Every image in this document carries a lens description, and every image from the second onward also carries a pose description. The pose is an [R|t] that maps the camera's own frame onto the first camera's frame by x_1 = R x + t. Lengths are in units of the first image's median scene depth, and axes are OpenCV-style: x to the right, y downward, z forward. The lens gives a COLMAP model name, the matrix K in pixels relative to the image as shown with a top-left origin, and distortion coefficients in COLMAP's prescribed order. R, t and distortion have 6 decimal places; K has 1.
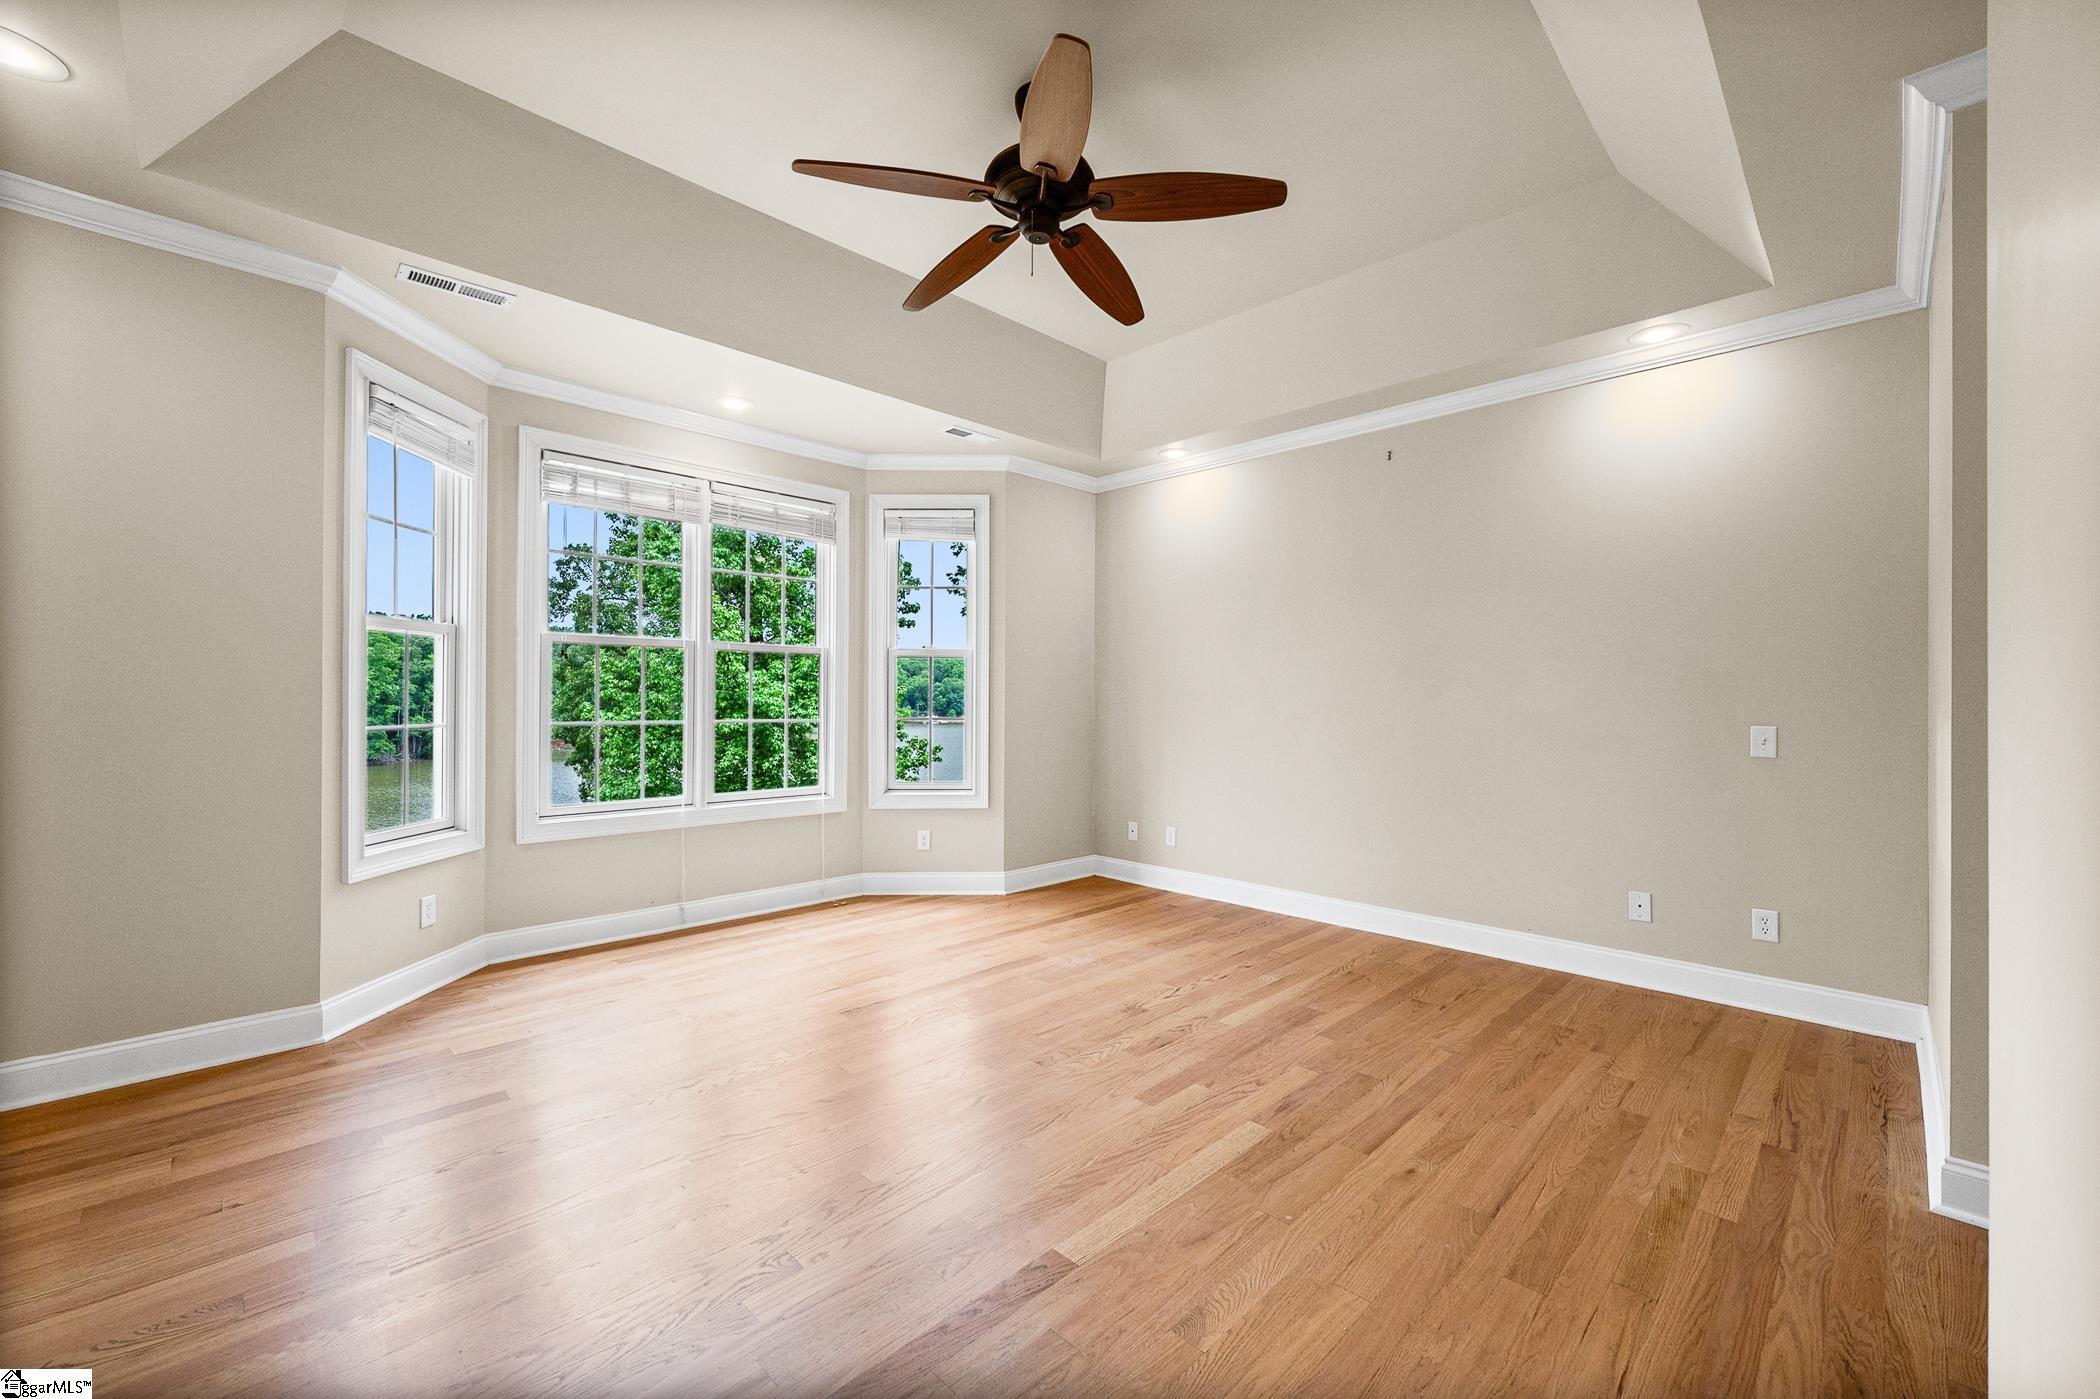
lens RADIAL K [[837.8, 0, 1050.0], [0, 837.8, 699.5], [0, 0, 1]] dist [-0.002498, -0.000078]
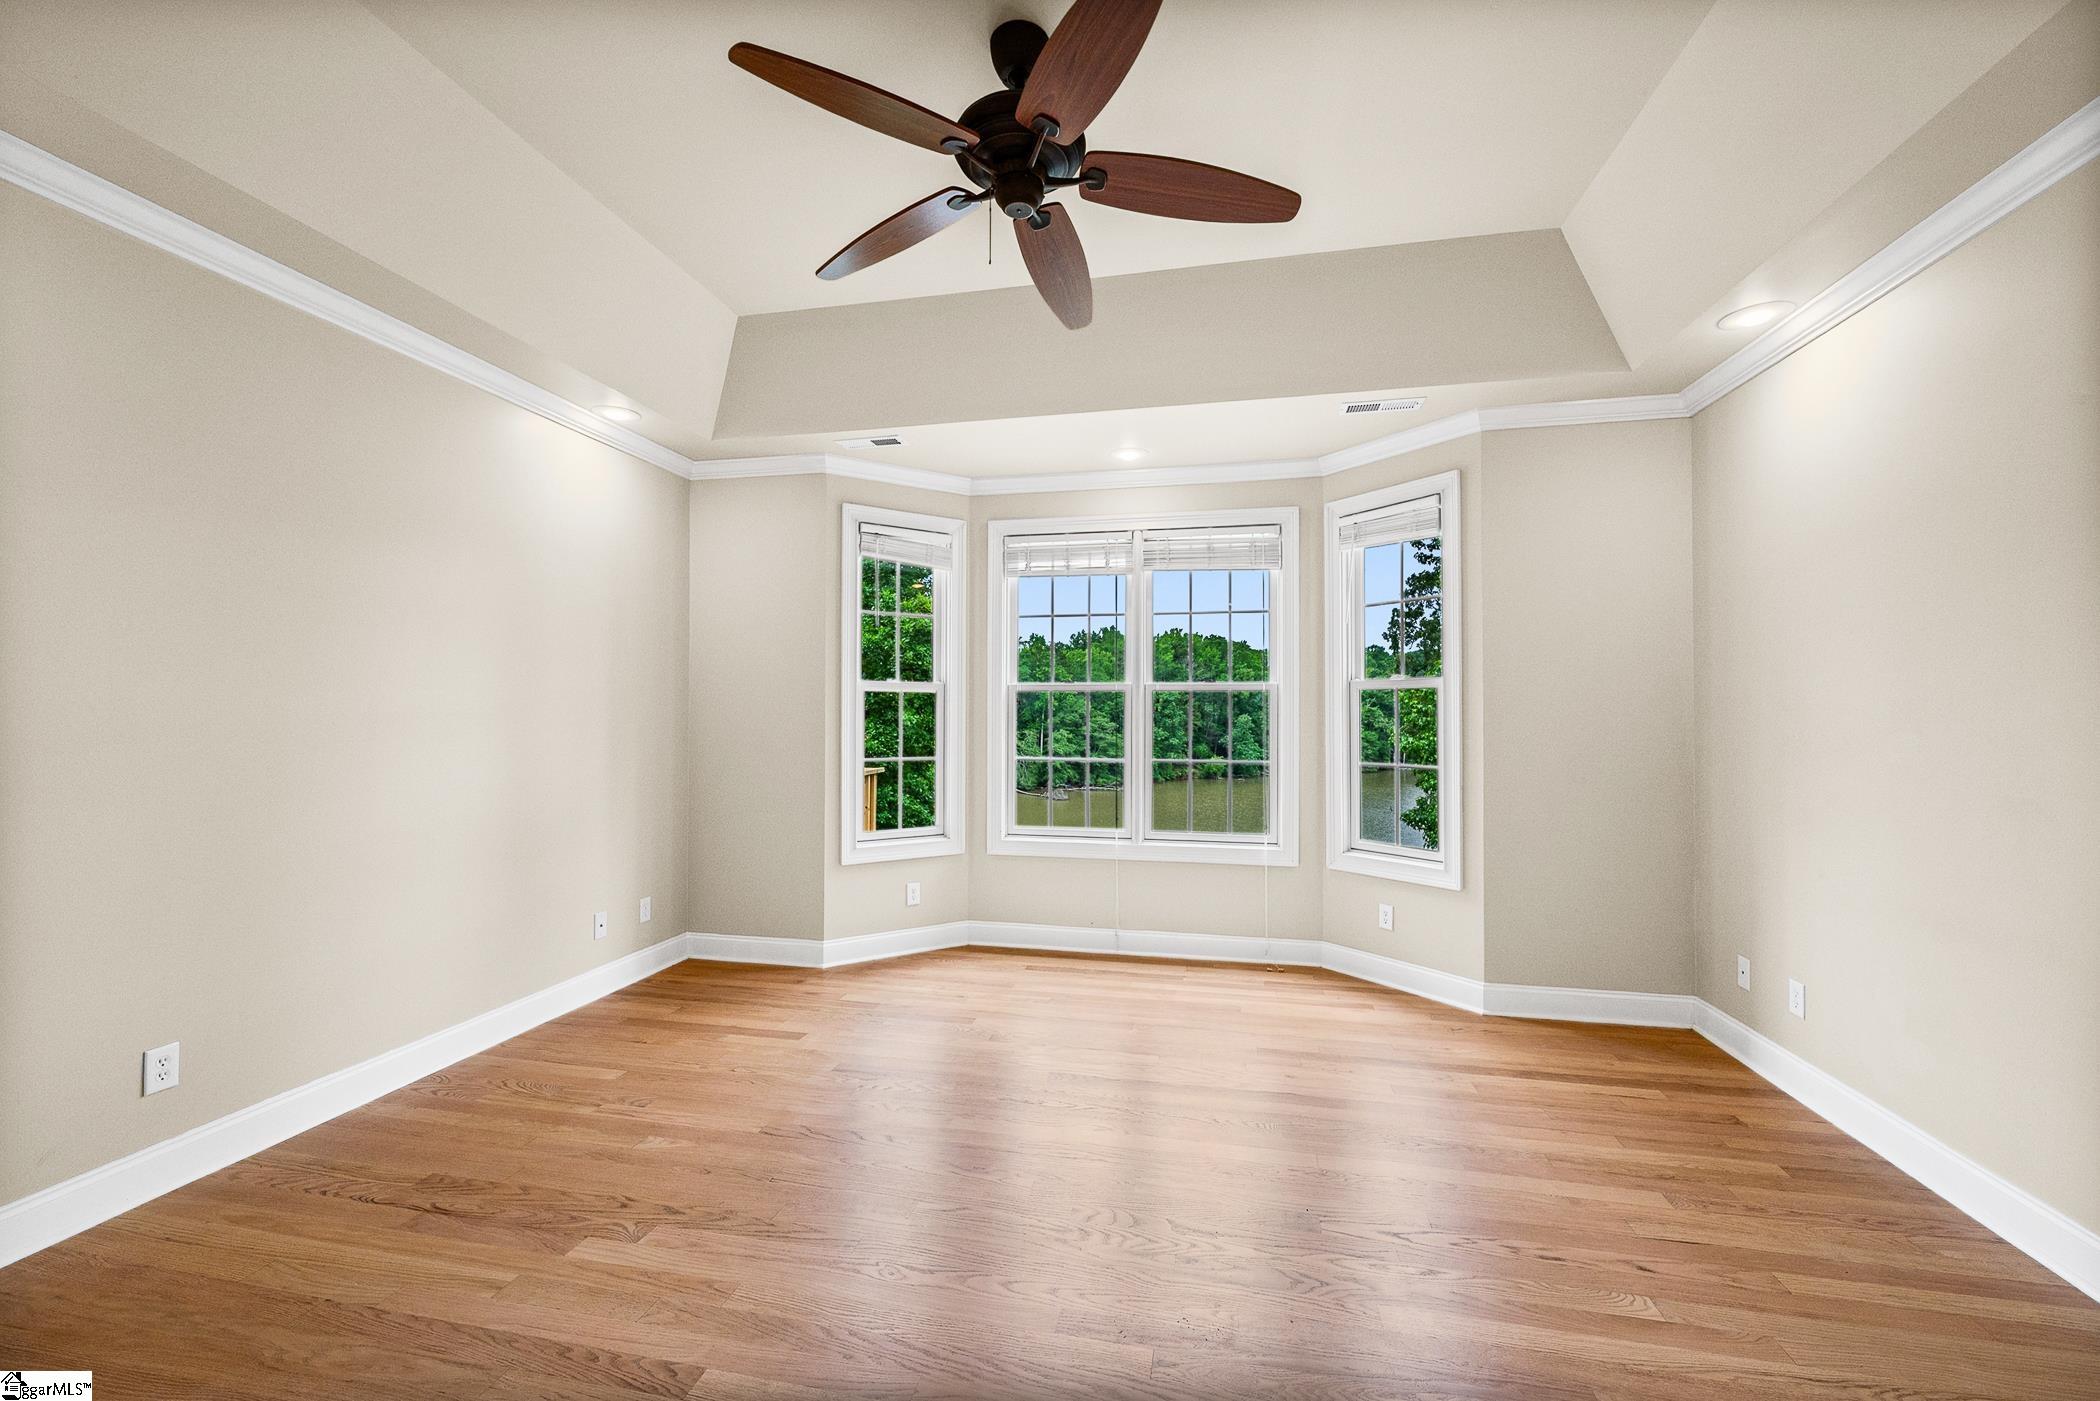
lens RADIAL K [[836.6, 0, 1032.4], [0, 836.6, 714.5], [0, 0, 1]] dist [-0.000791, -0.000060]
pose [[0.544032, -0.005803, -0.839044, 0.406022], [-0.000363, 0.999974, -0.007152, -0.025154], [0.839064, 0.004196, 0.544016, 0.329653]]
